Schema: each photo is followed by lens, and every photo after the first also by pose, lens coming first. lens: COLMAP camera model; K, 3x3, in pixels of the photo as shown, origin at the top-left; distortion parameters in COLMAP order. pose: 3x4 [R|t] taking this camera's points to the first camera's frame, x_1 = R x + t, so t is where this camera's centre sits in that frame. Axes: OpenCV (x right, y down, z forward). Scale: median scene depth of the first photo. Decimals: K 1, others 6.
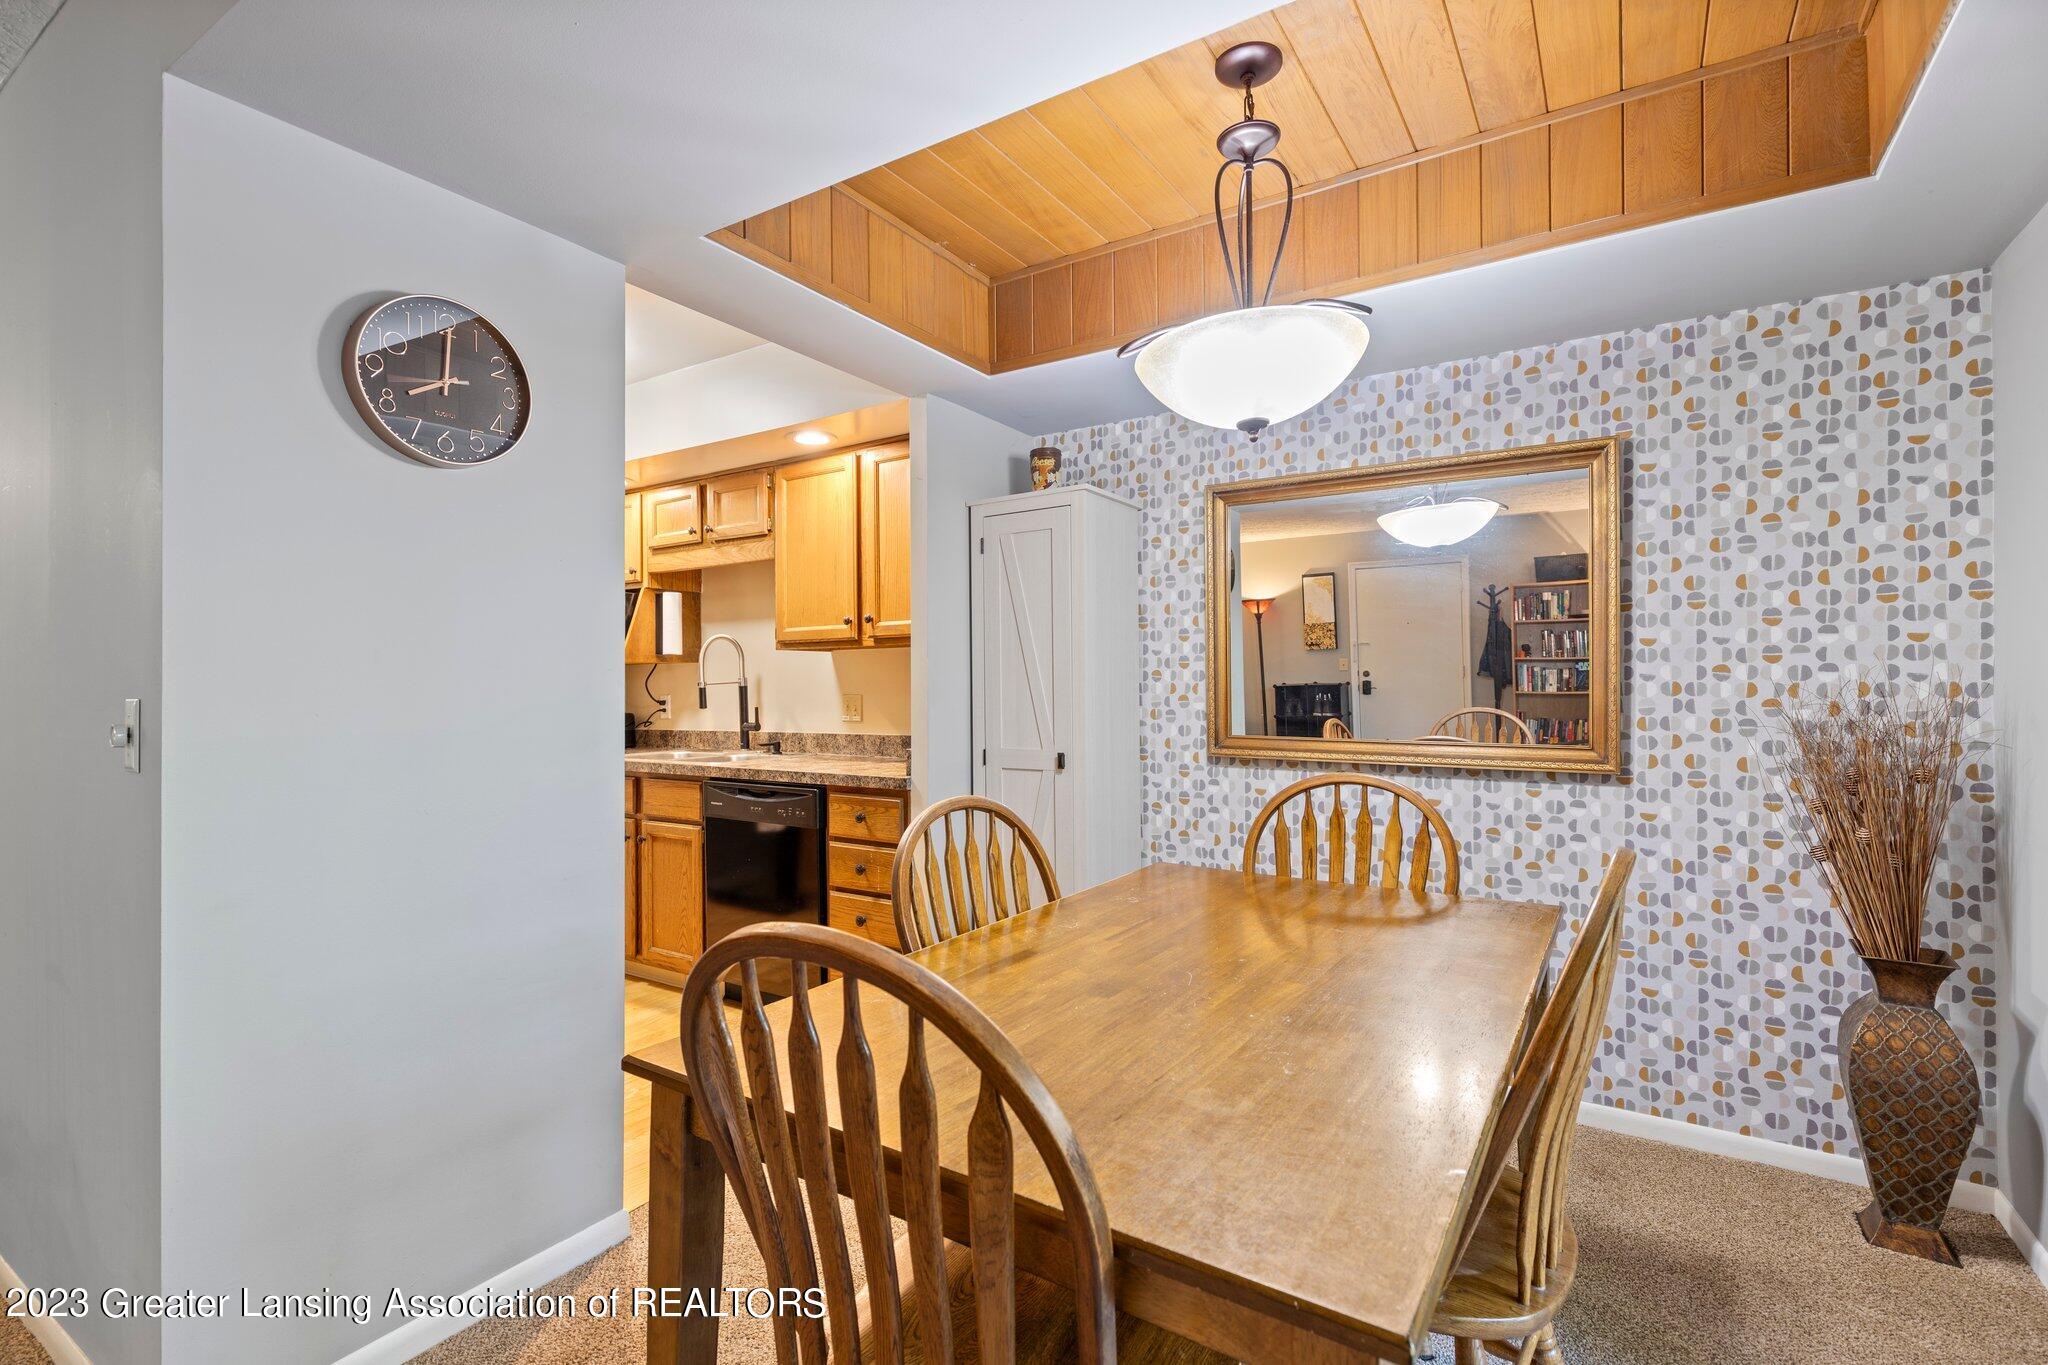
lens RADIAL K [[936.3, 0, 1029.2], [0, 936.3, 682.7], [0, 0, 1]] dist [0.003567, -0.001946]
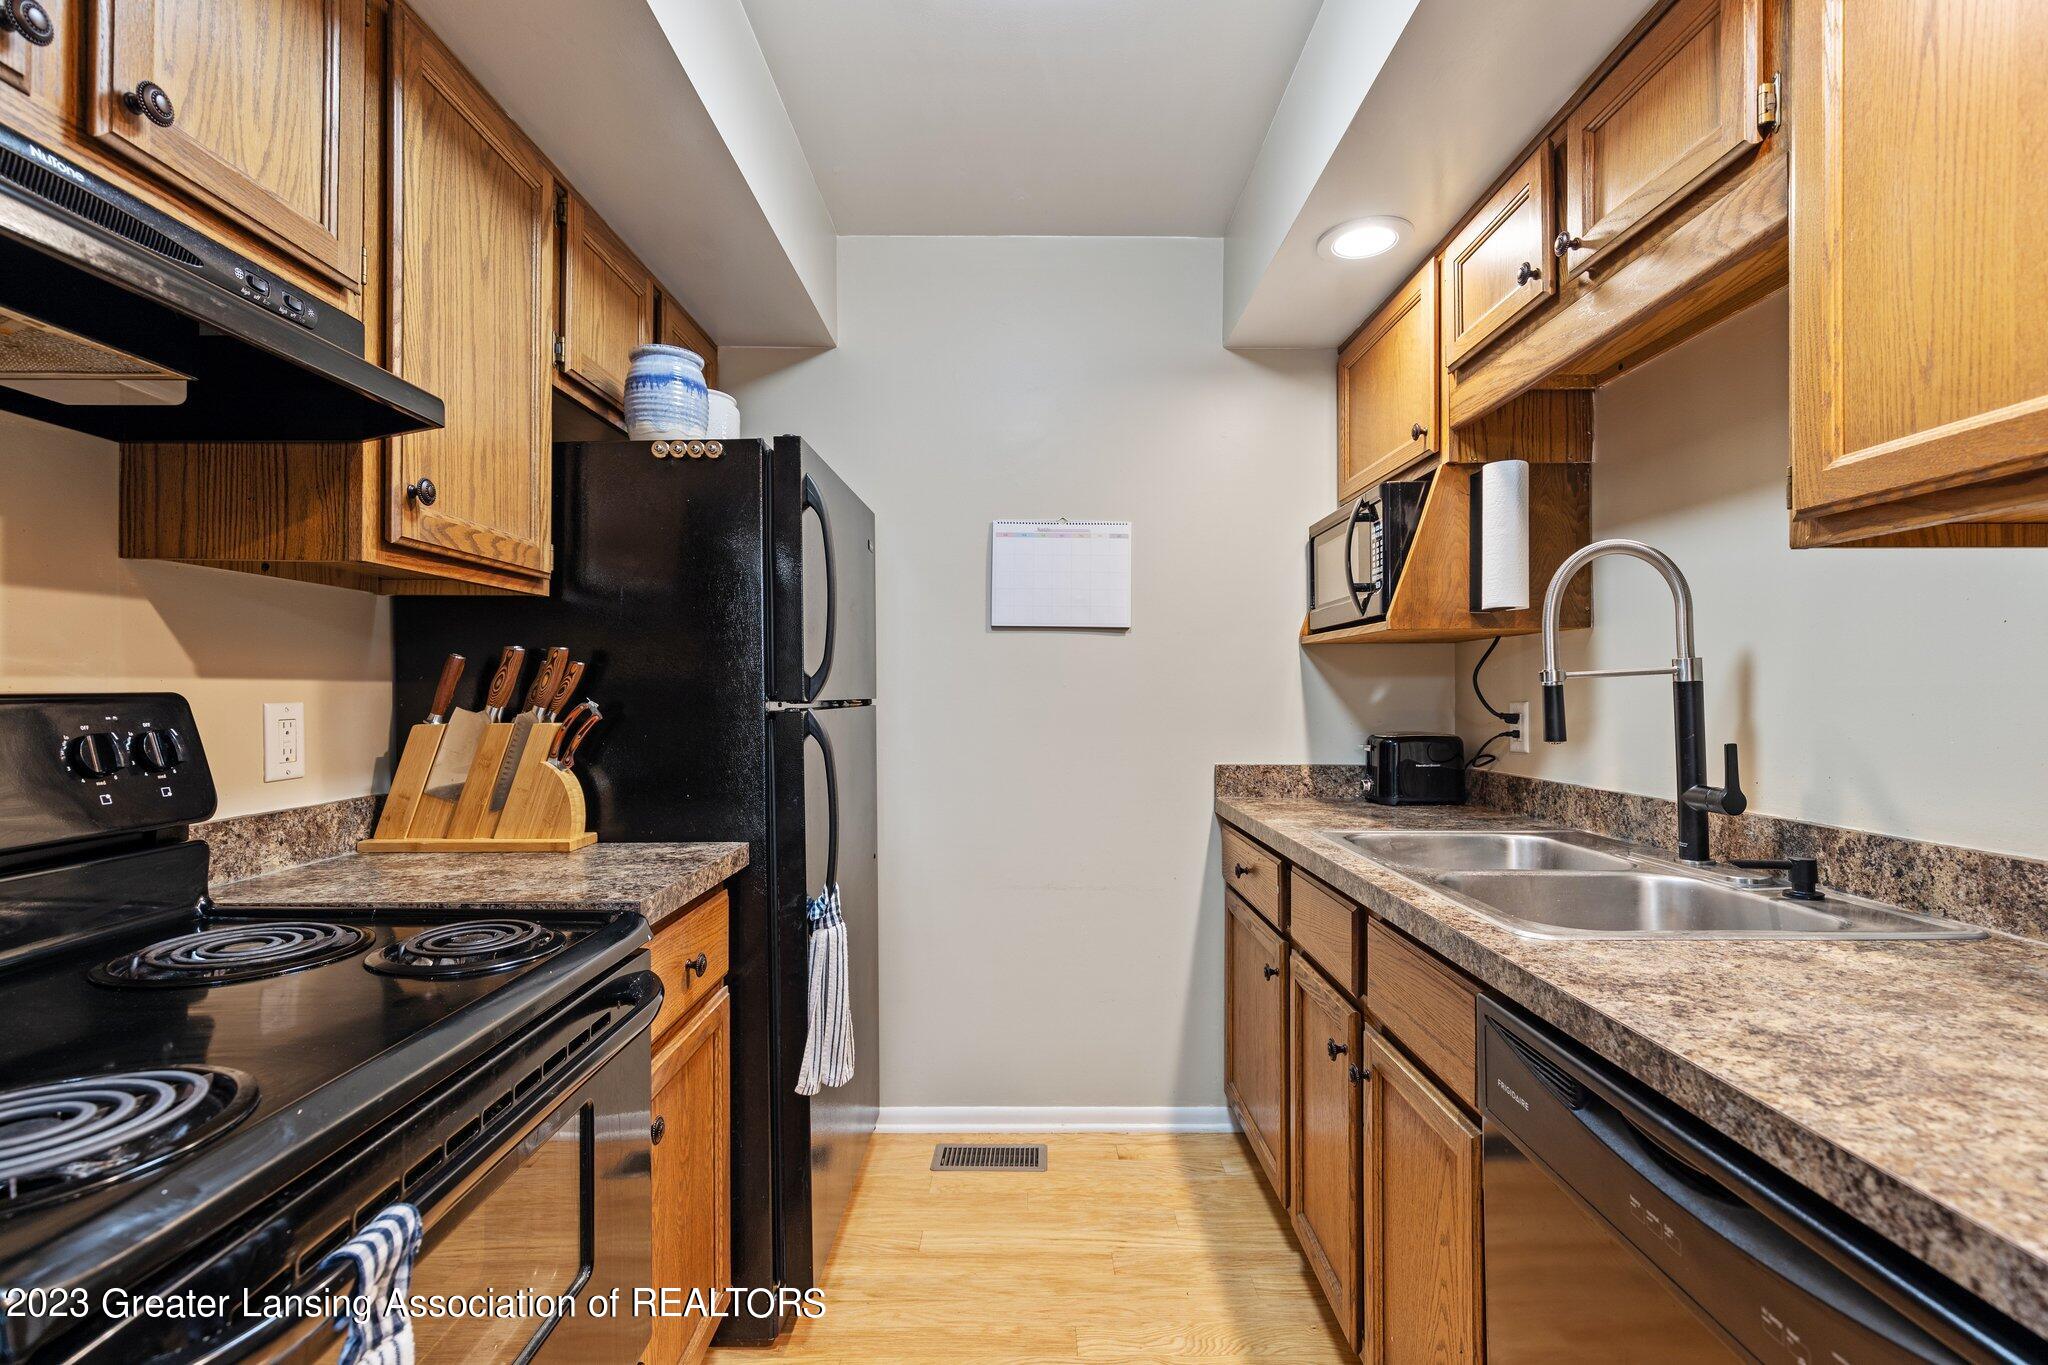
lens RADIAL K [[936.3, 0, 1038.3], [0, 936.3, 689.4], [0, 0, 1]] dist [0.003567, -0.001946]
pose [[0.562525, 0.005327, -0.826763, -0.153388], [-0.000303, 0.999981, 0.006237, 0.004468], [0.826780, -0.003258, 0.562516, 0.610016]]
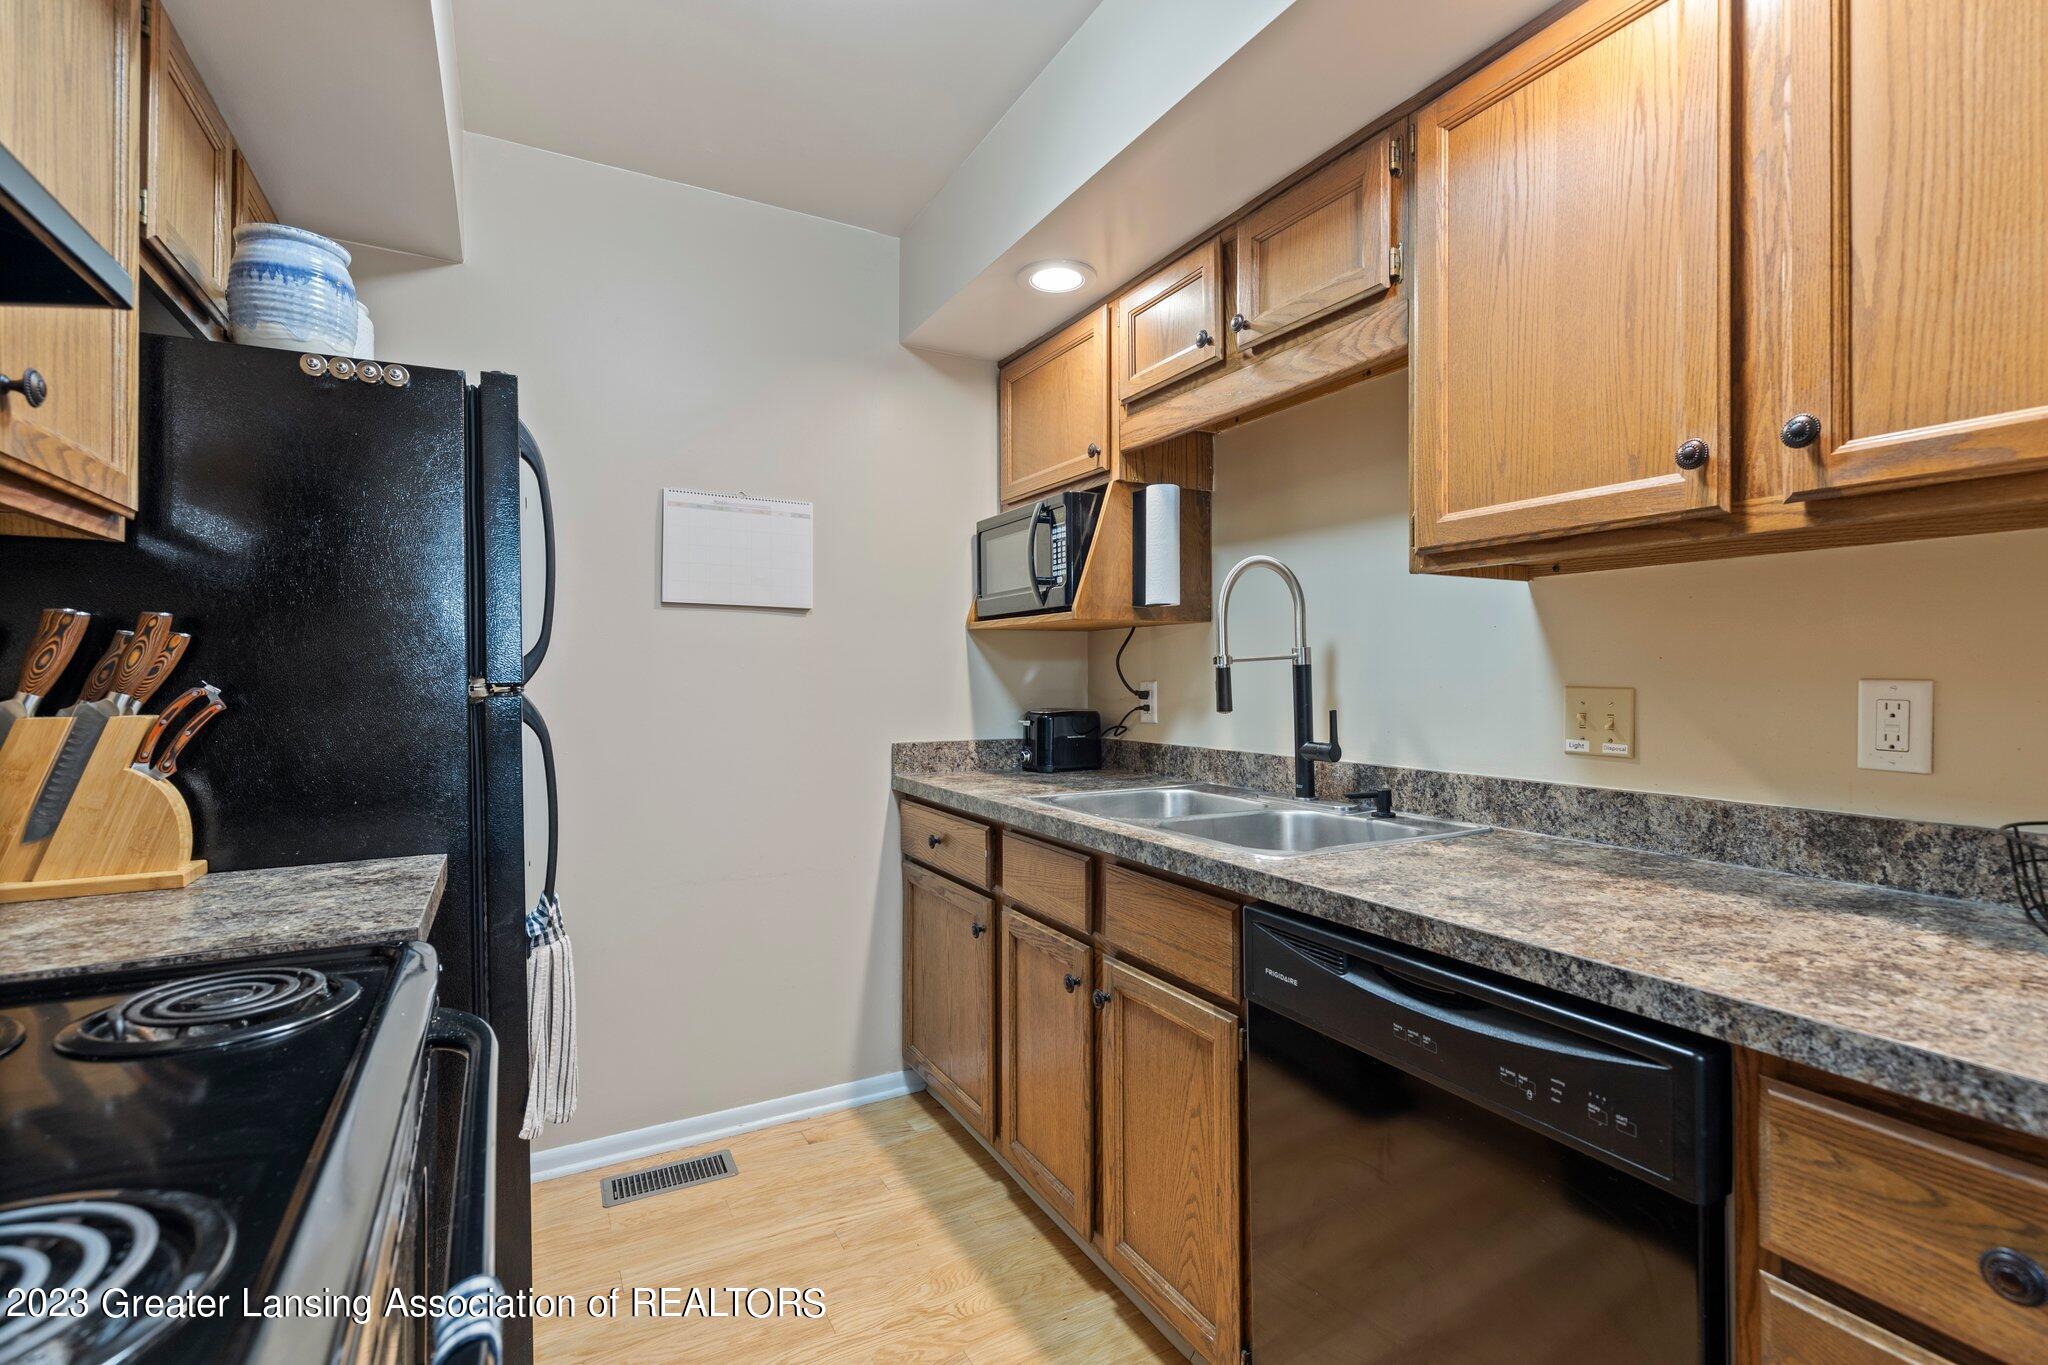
lens RADIAL K [[936.3, 0, 1065.8], [0, 936.3, 671.4], [0, 0, 1]] dist [0.003567, -0.001946]
pose [[0.898662, 0.005120, -0.438613, -0.209348], [-0.003499, 0.999984, 0.004504, 0.005246], [0.438629, -0.002513, 0.898665, 0.530515]]
